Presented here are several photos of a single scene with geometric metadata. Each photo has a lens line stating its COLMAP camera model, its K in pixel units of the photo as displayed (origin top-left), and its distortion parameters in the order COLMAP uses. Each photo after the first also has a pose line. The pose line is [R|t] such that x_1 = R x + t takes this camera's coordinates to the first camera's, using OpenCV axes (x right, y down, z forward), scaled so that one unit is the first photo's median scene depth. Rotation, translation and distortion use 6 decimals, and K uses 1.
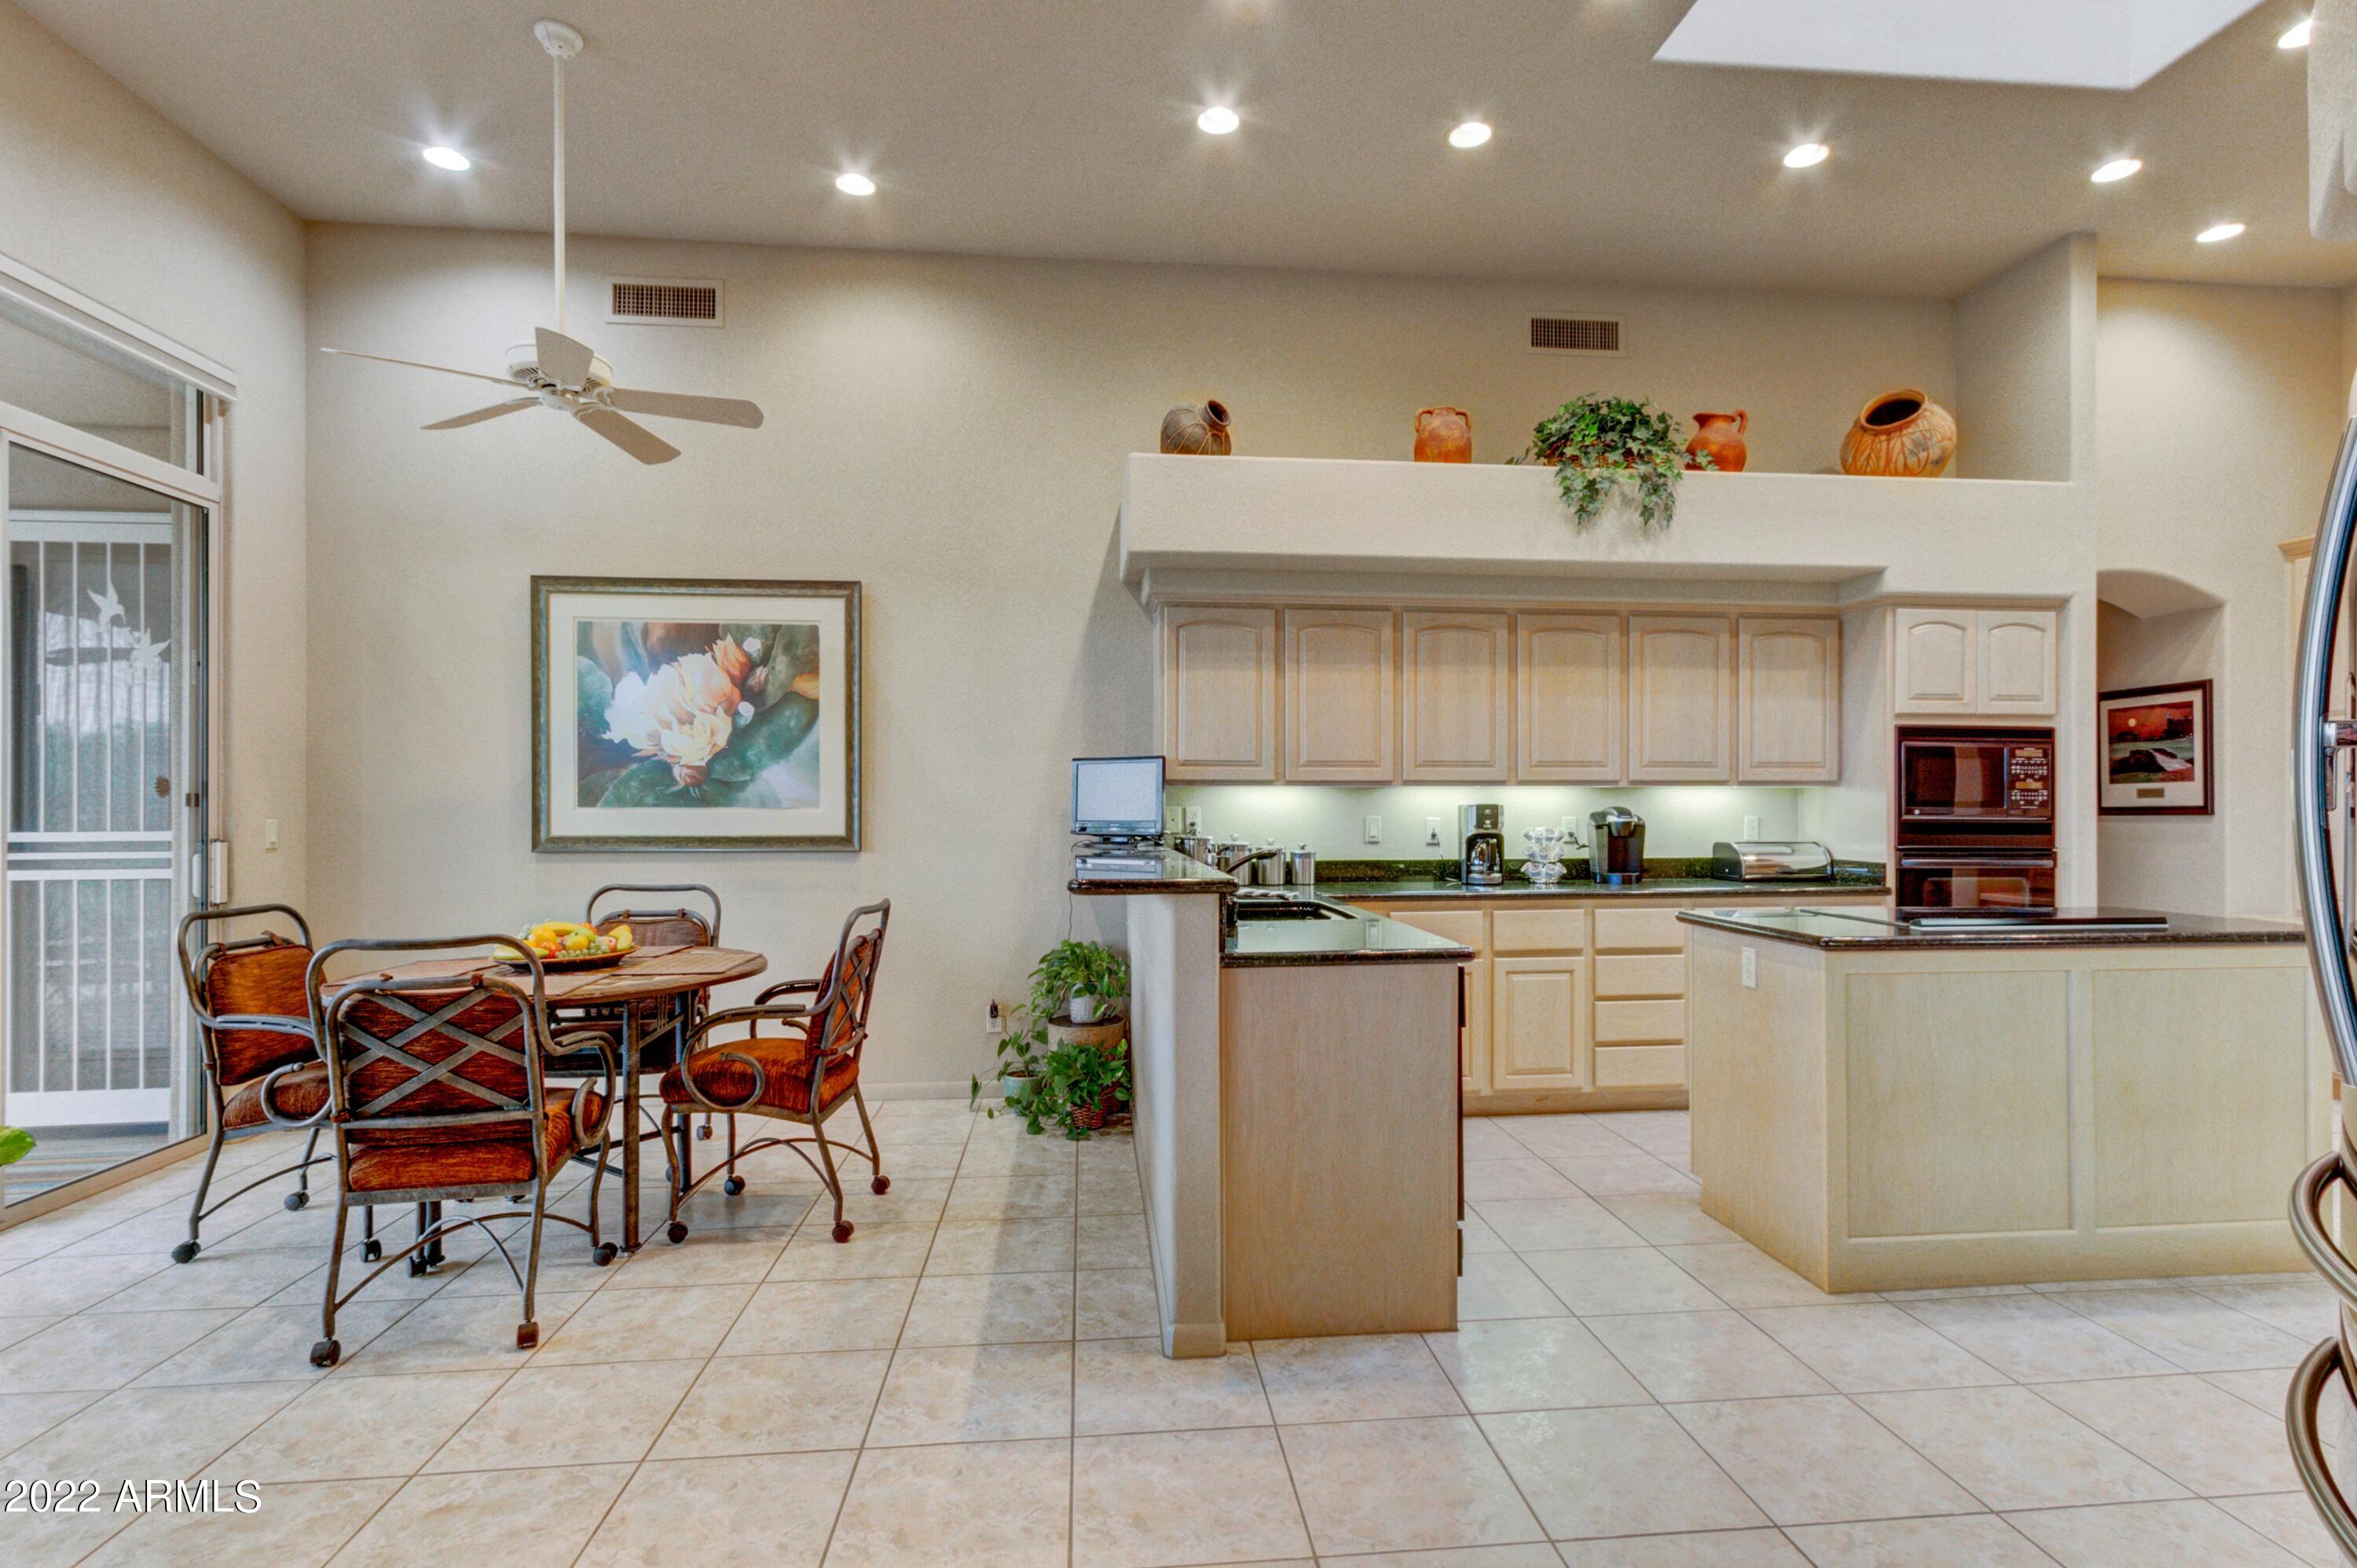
lens RADIAL K [[1133.4, 0, 1225.6], [0, 1133.4, 805.3], [0, 0, 1]] dist [-0.005591, -0.000159]
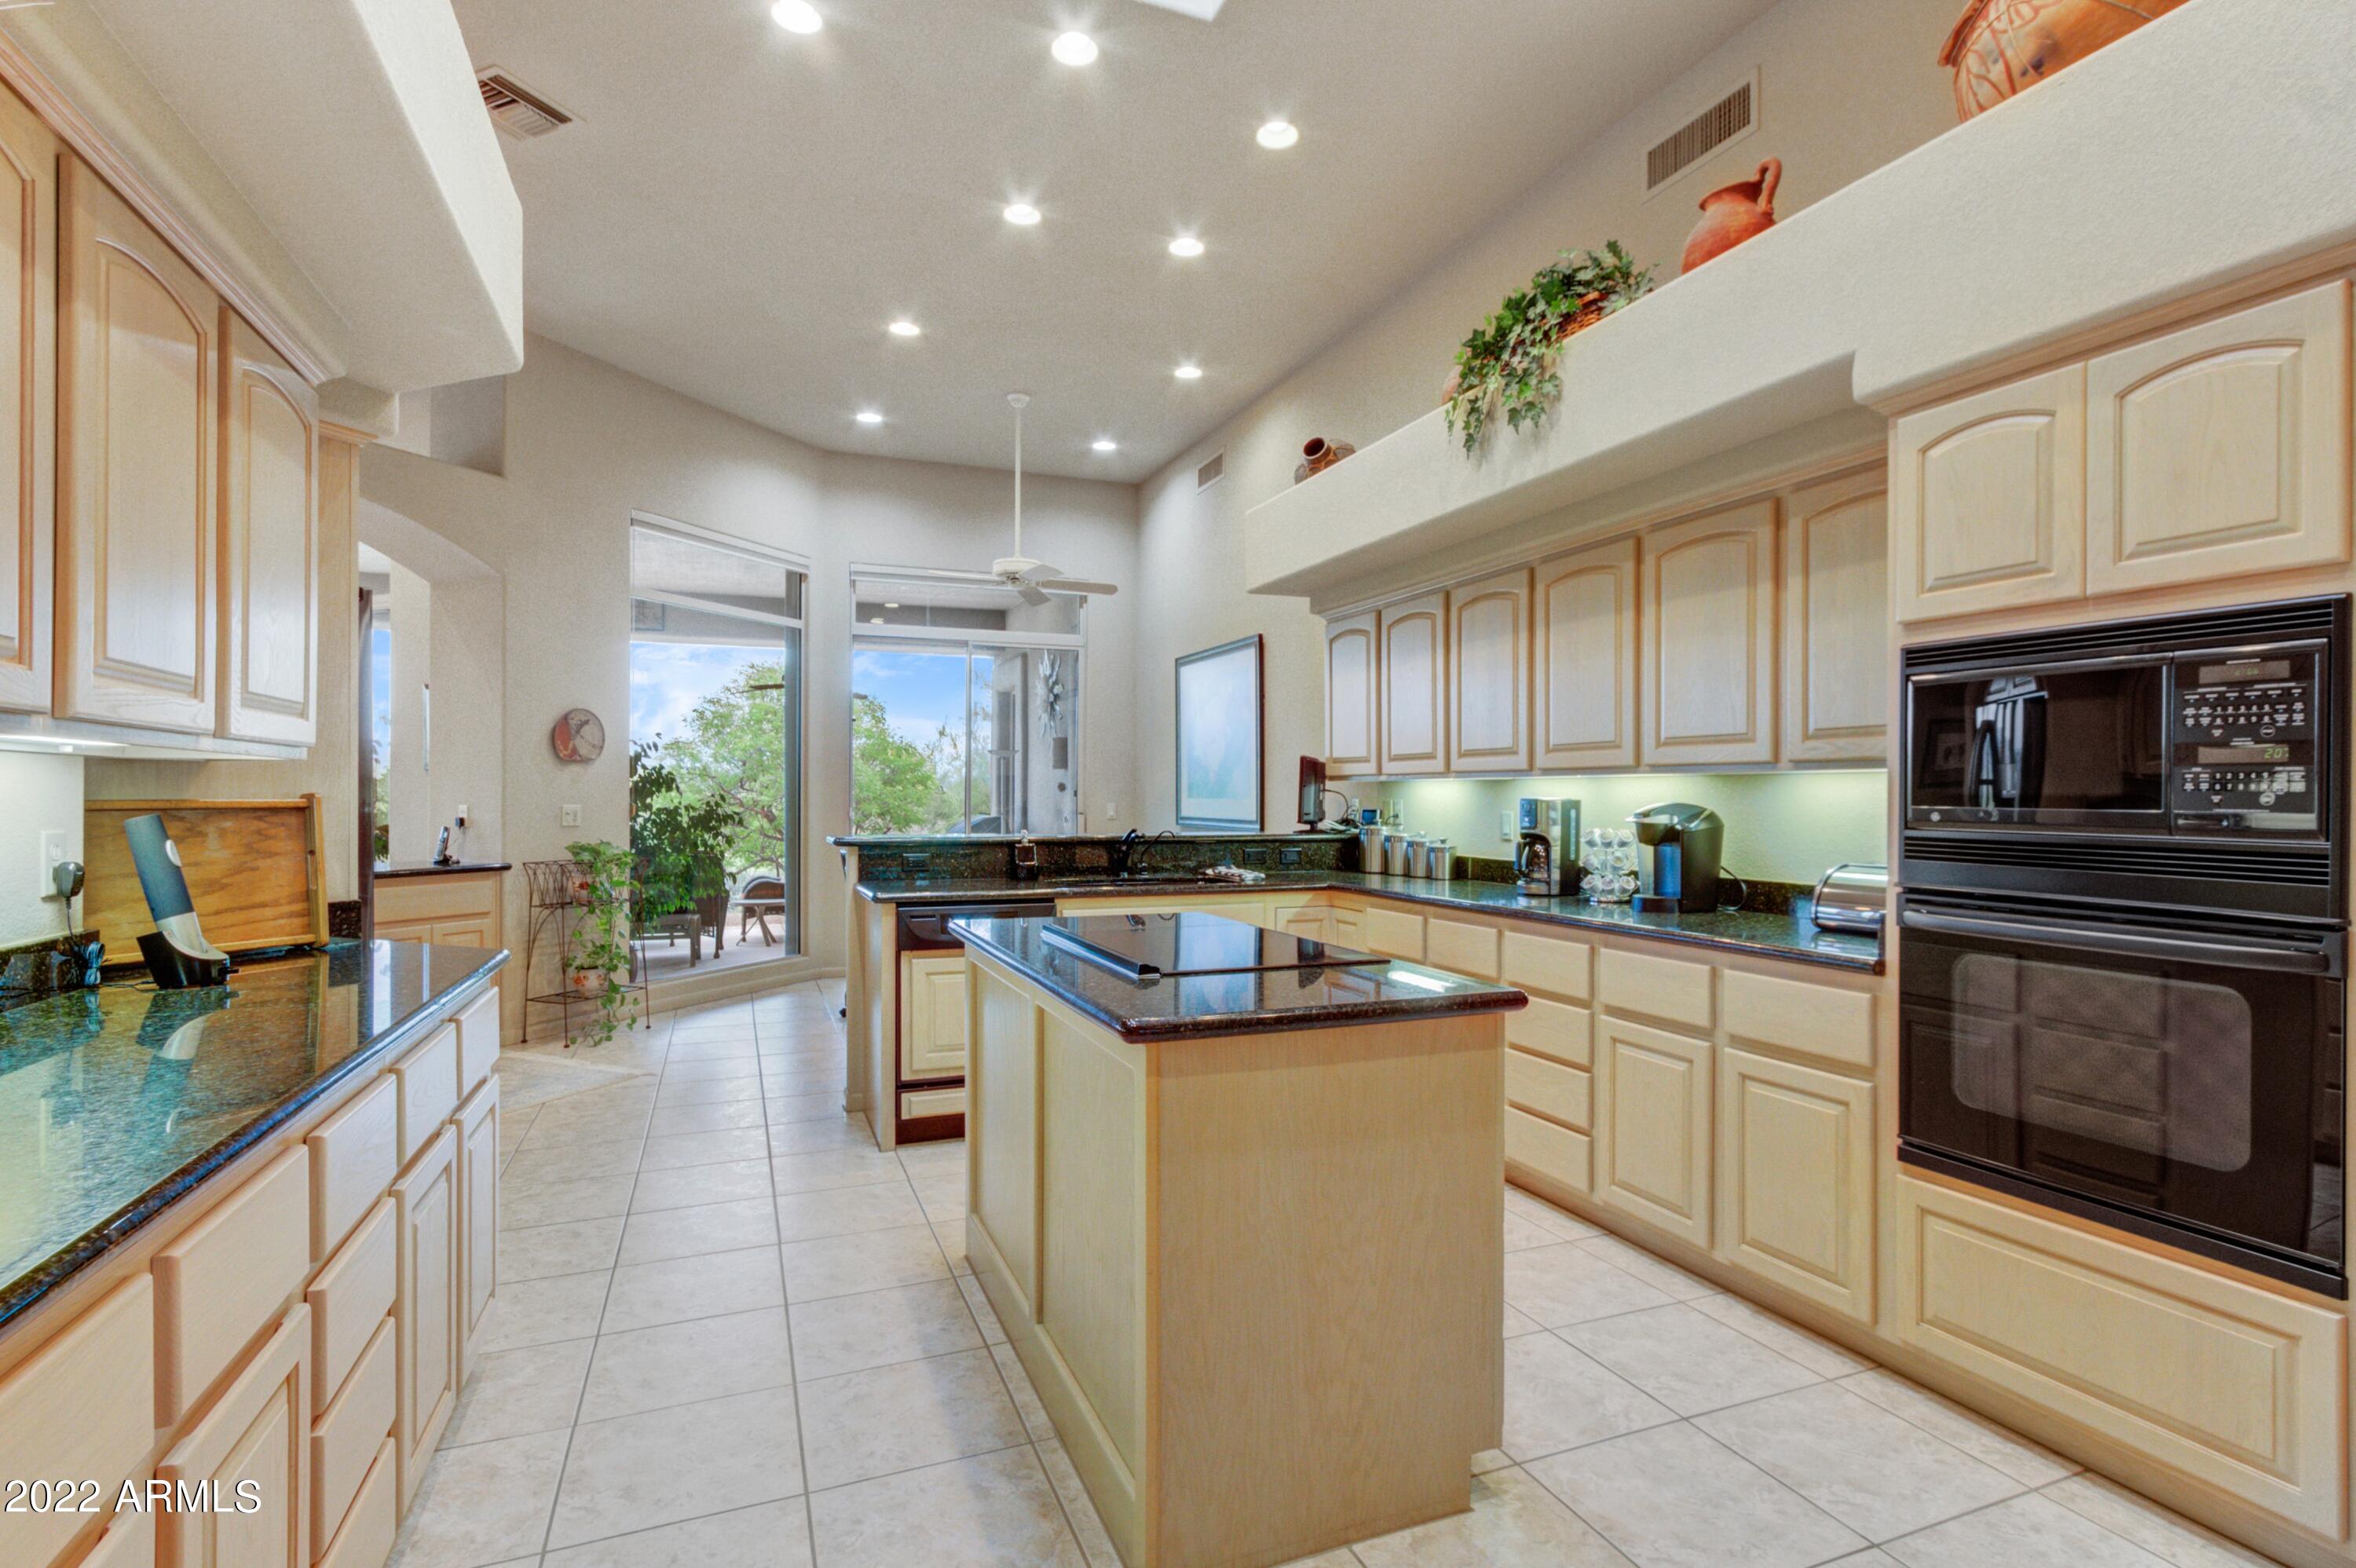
lens RADIAL K [[1132.9, 0, 1225.1], [0, 1132.9, 805.2], [0, 0, 1]] dist [-0.005591, -0.000159]
pose [[0.303160, 0.009196, -0.952895, 0.990044], [-0.001087, 0.999956, 0.009305, -0.003294], [0.952939, -0.001785, 0.303157, 0.552480]]
